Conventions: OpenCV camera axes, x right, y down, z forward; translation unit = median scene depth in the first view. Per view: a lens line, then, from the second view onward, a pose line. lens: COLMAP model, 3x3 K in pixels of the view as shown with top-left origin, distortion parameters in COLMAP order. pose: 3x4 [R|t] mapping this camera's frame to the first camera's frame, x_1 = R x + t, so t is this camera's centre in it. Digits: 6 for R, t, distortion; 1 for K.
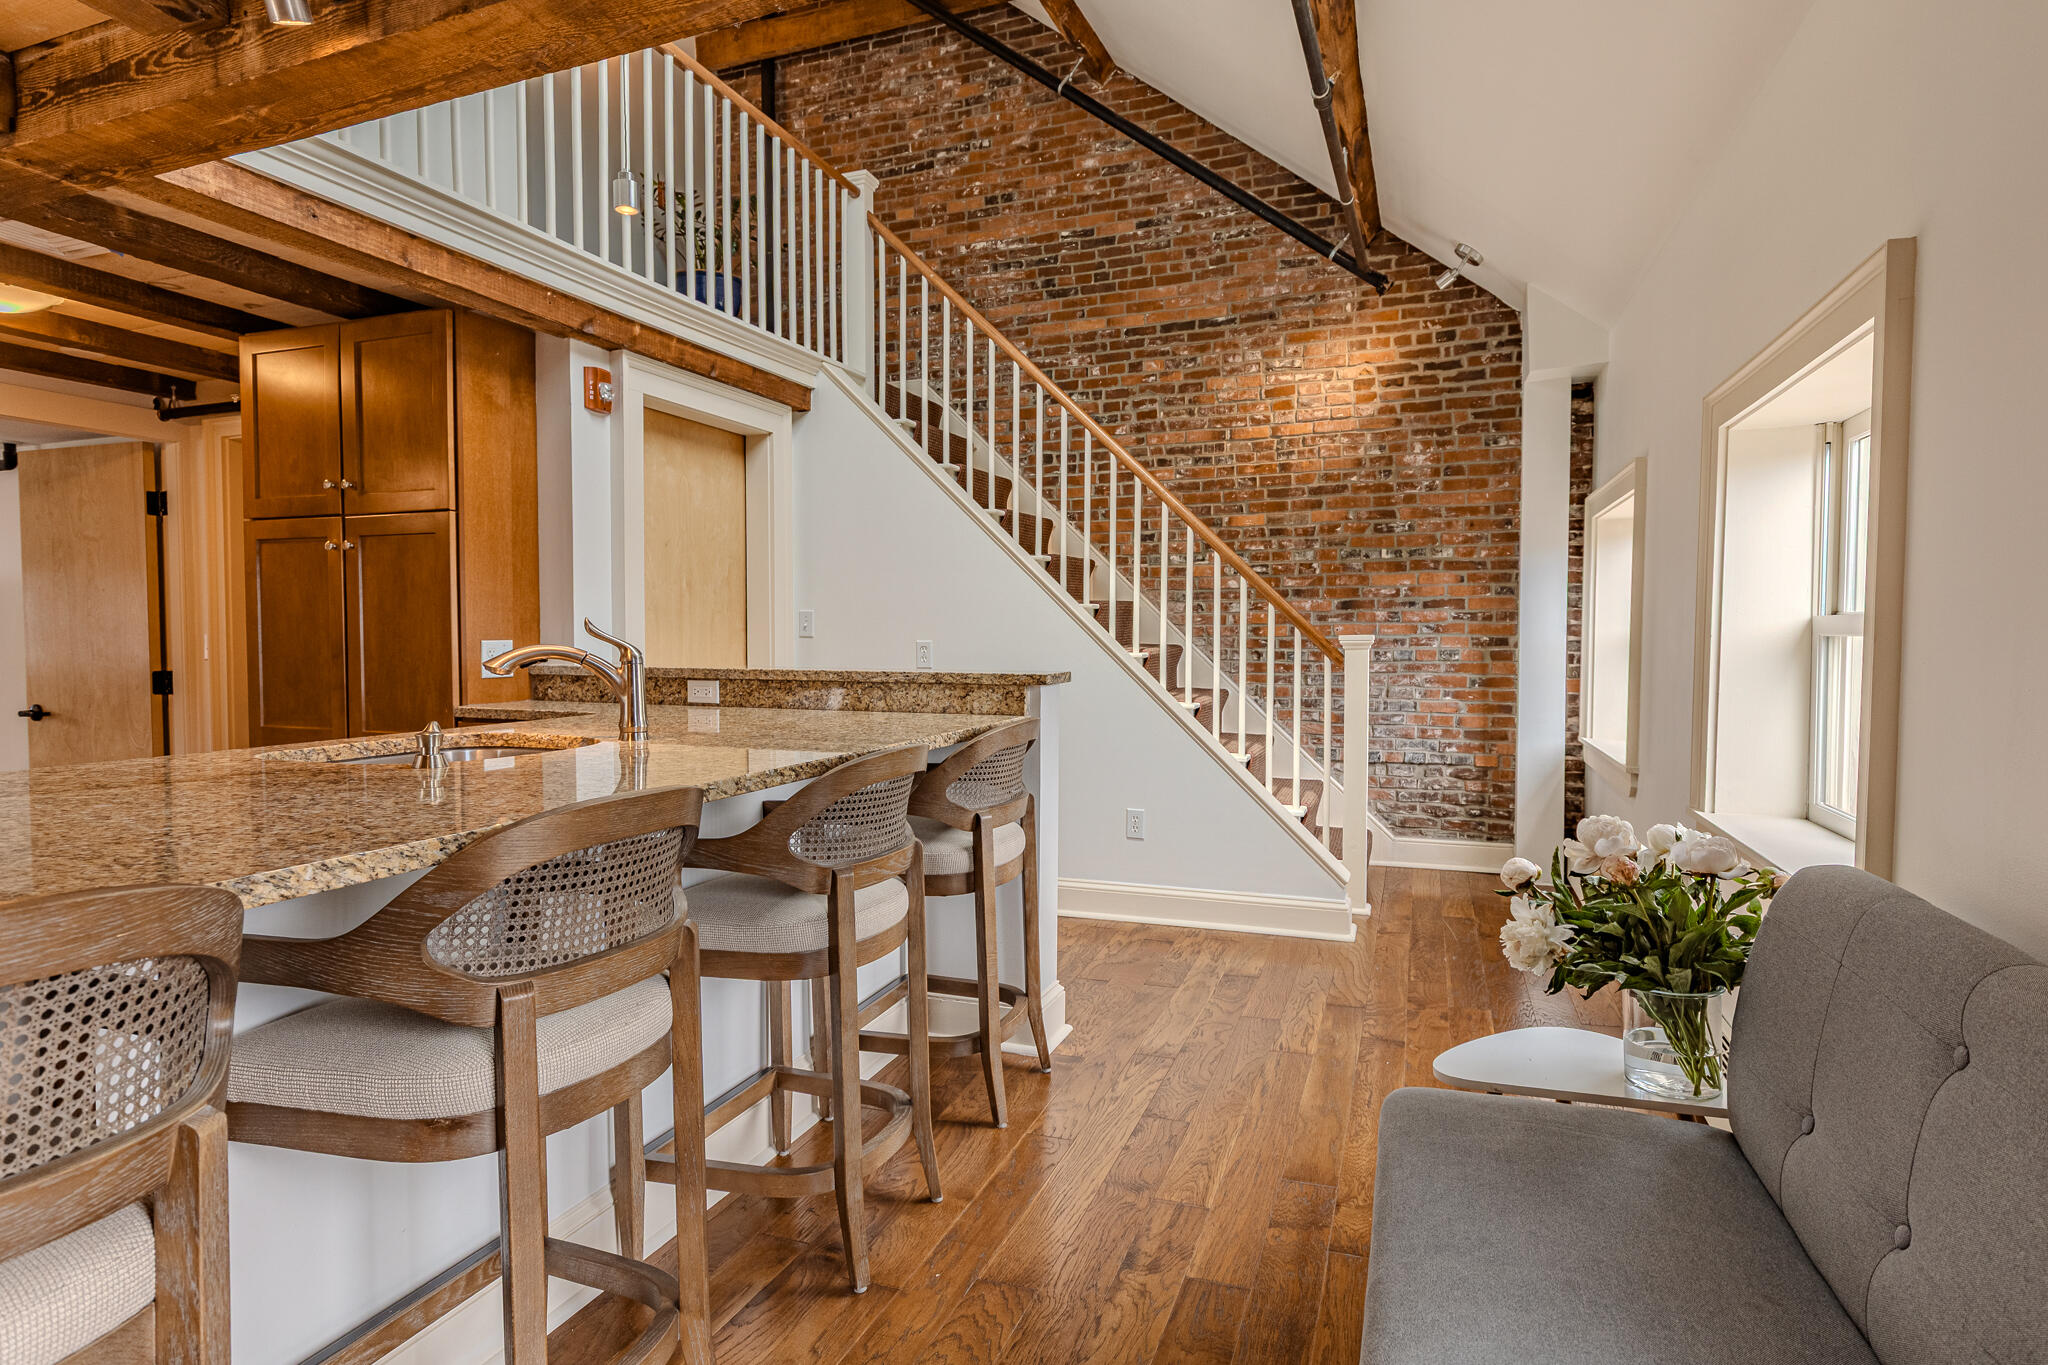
lens RADIAL K [[1059.3, 0, 1032.7], [0, 1059.3, 677.9], [0, 0, 1]] dist [-0.000261, 0.000395]
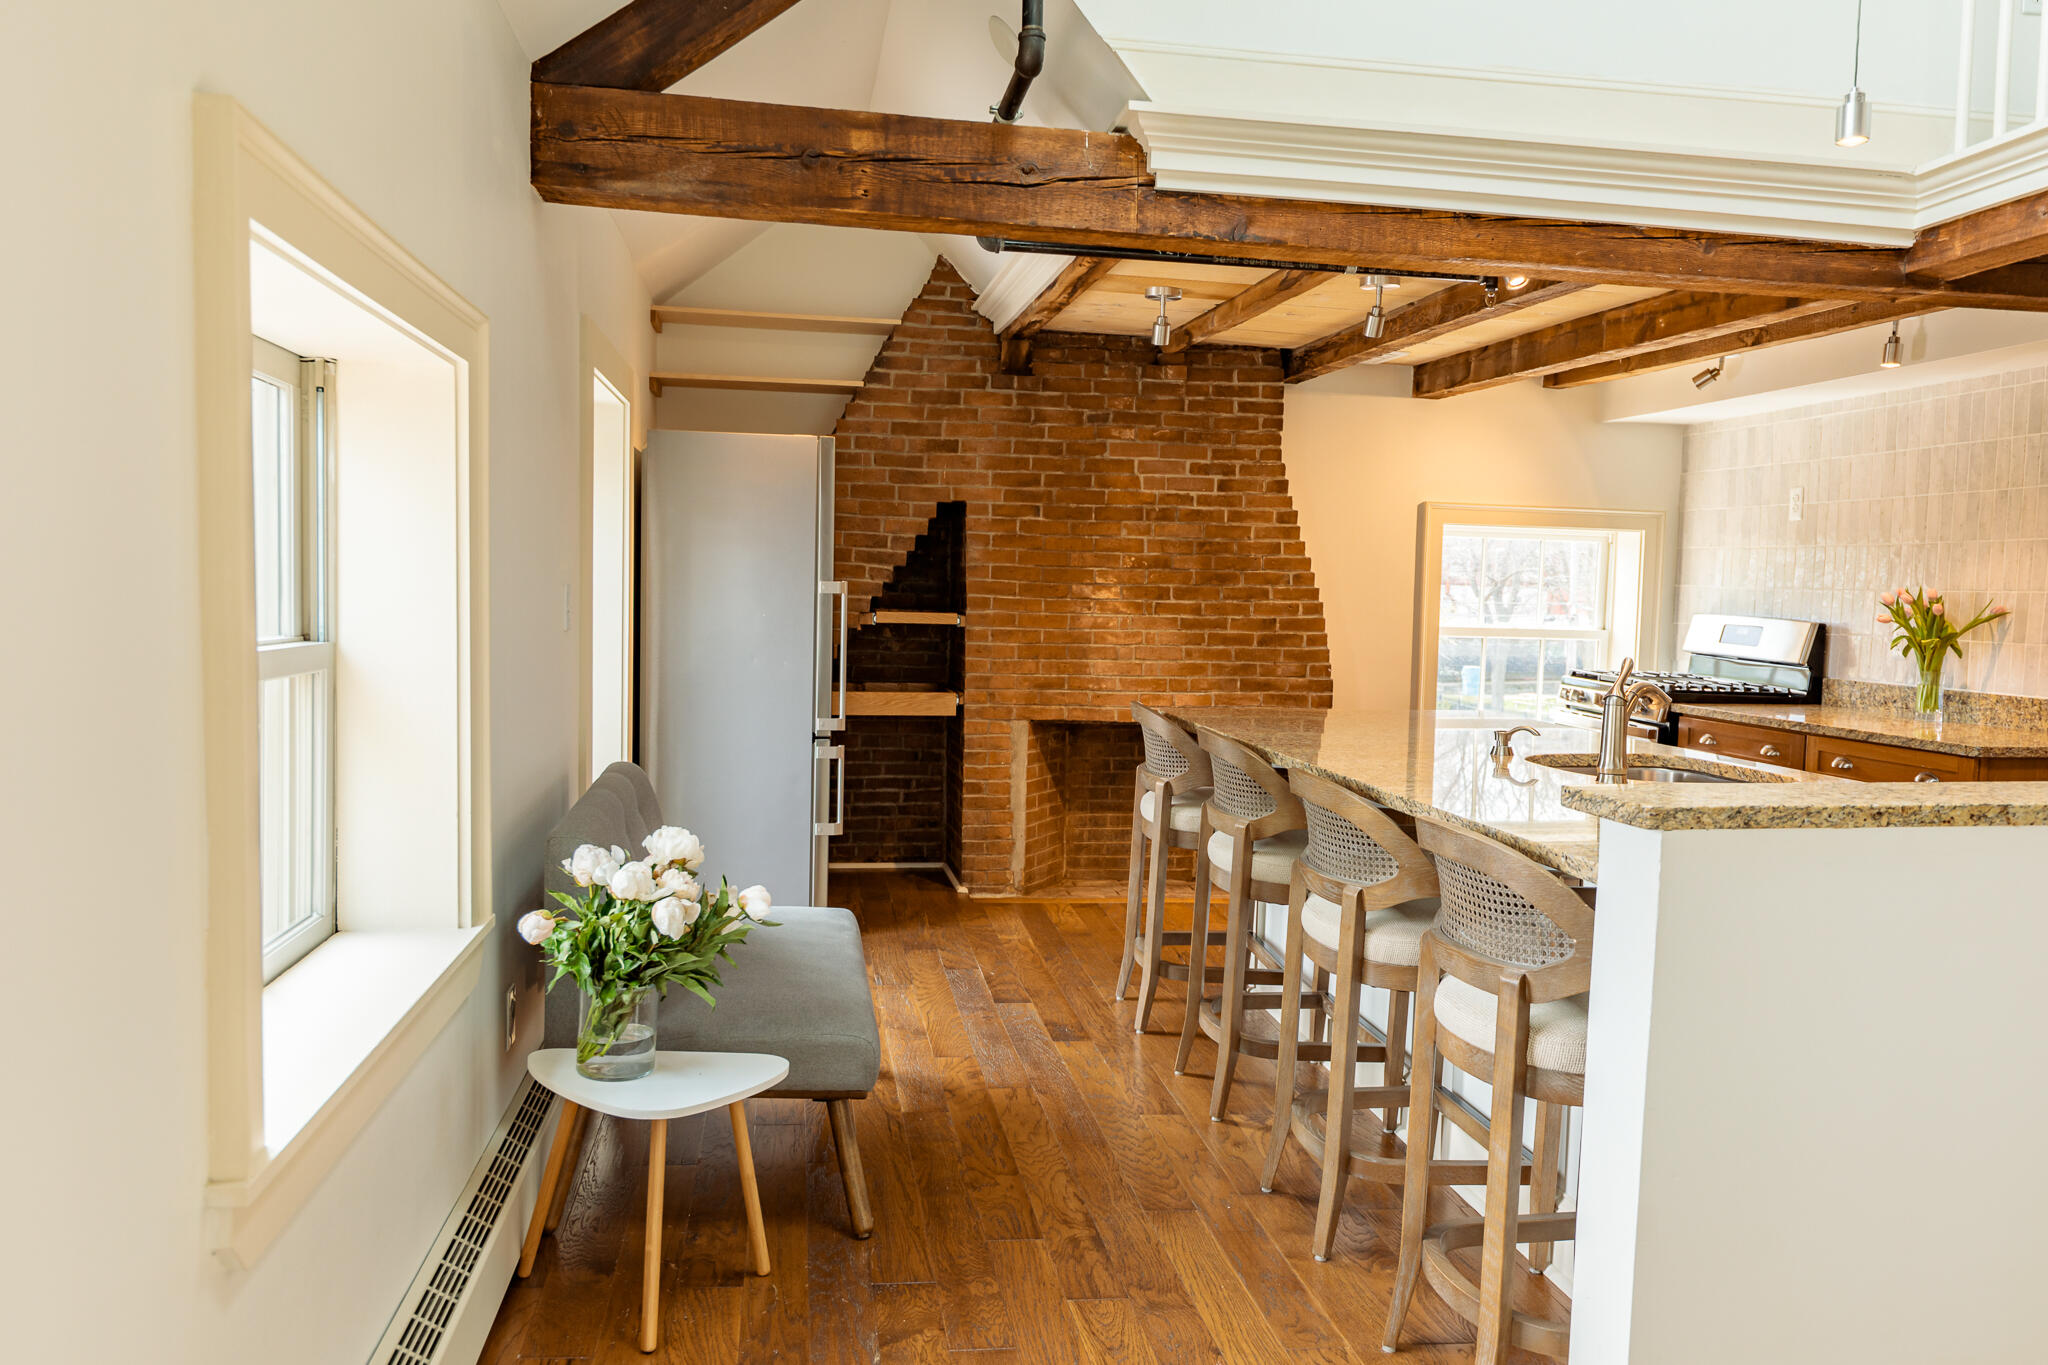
lens RADIAL K [[1462.0, 0, 1040.0], [0, 1462.0, 691.5], [0, 0, 1]] dist [-0.000778, 0.003461]
pose [[-0.867808, 0.015246, -0.496666, 0.666640], [-0.042690, 0.993546, 0.105090, -0.127427], [0.495063, 0.112400, -0.861556, 1.666038]]
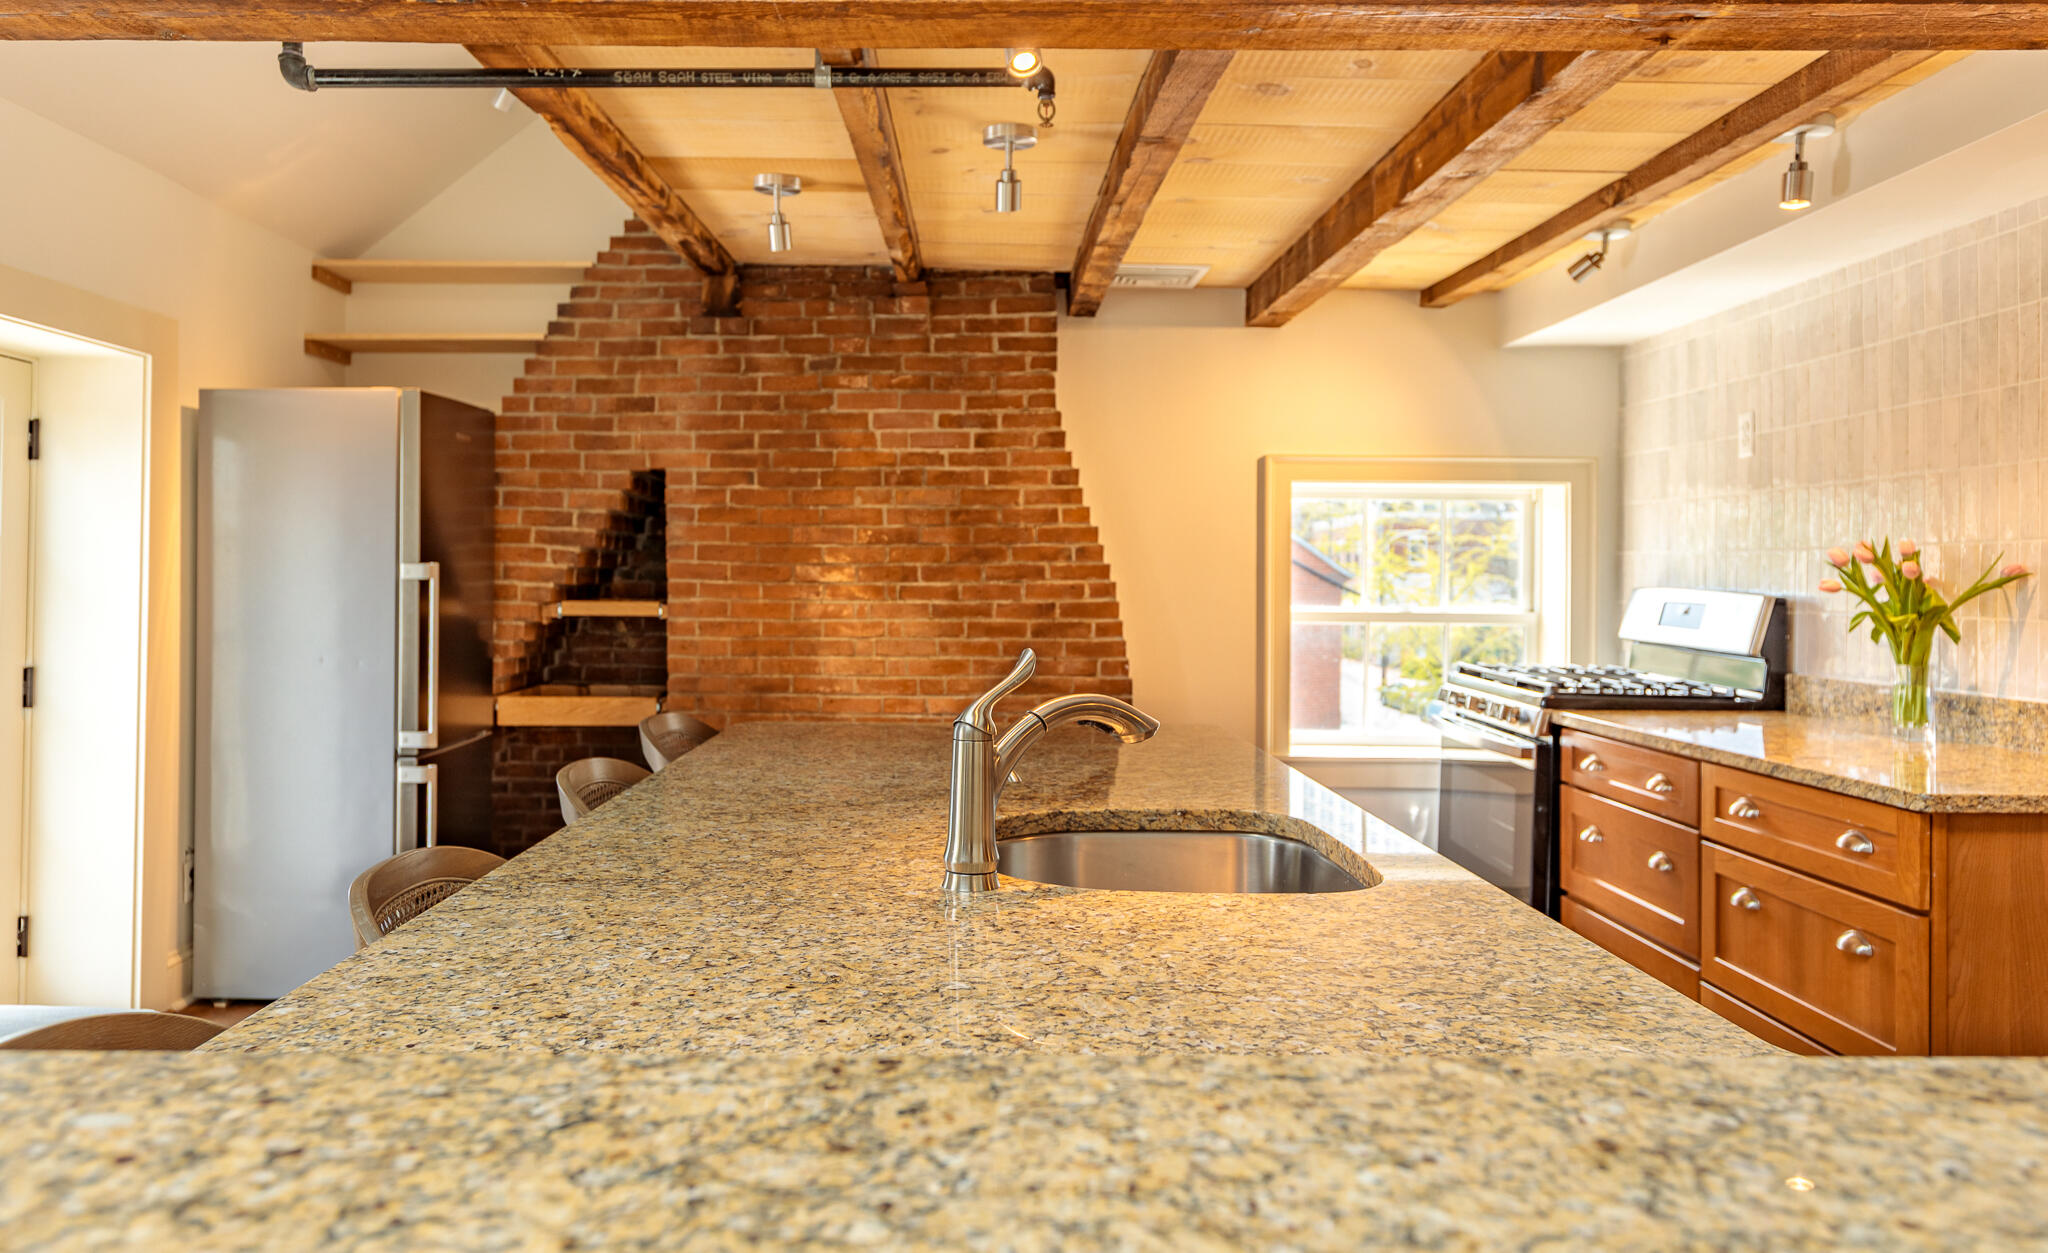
lens RADIAL K [[1353.2, 0, 958.1], [0, 1353.2, 581.2], [0, 0, 1]] dist [0.002519, -0.003086]
pose [[-0.944146, -0.005344, -0.329483, -0.129305], [-0.018033, 0.999208, 0.035466, -0.101119], [0.329032, 0.039427, -0.943495, 1.421272]]
